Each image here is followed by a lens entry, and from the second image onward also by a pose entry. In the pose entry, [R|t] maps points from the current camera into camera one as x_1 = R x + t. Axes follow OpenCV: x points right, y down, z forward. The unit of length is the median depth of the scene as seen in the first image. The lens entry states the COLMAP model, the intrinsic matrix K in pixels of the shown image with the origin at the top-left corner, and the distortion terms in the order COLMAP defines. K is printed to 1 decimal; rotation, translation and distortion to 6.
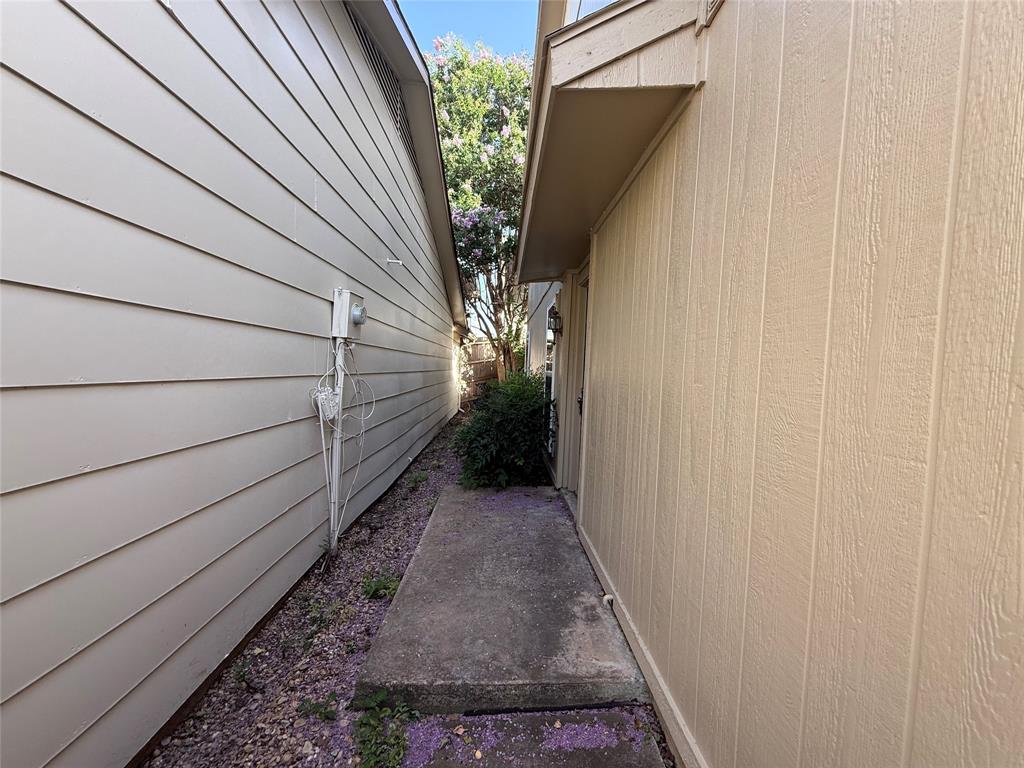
lens RADIAL K [[408.3, 0, 511.7], [0, 408.3, 384.4], [0, 0, 1]] dist [0.000996, 0.000549]
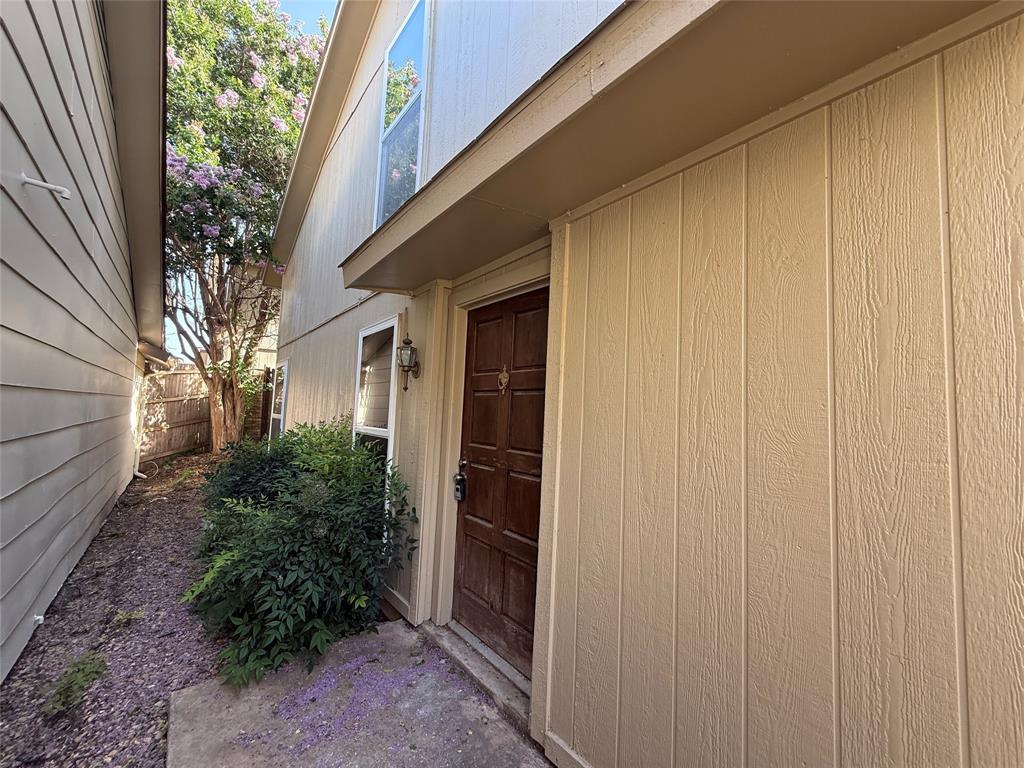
lens RADIAL K [[408.3, 0, 508.3], [0, 408.3, 387.5], [0, 0, 1]] dist [0.000996, 0.000549]
pose [[0.798717, 0.036855, 0.600578, -0.068431], [0.012005, 0.996948, -0.077144, -0.022451], [-0.601588, 0.068826, 0.795836, 0.177276]]
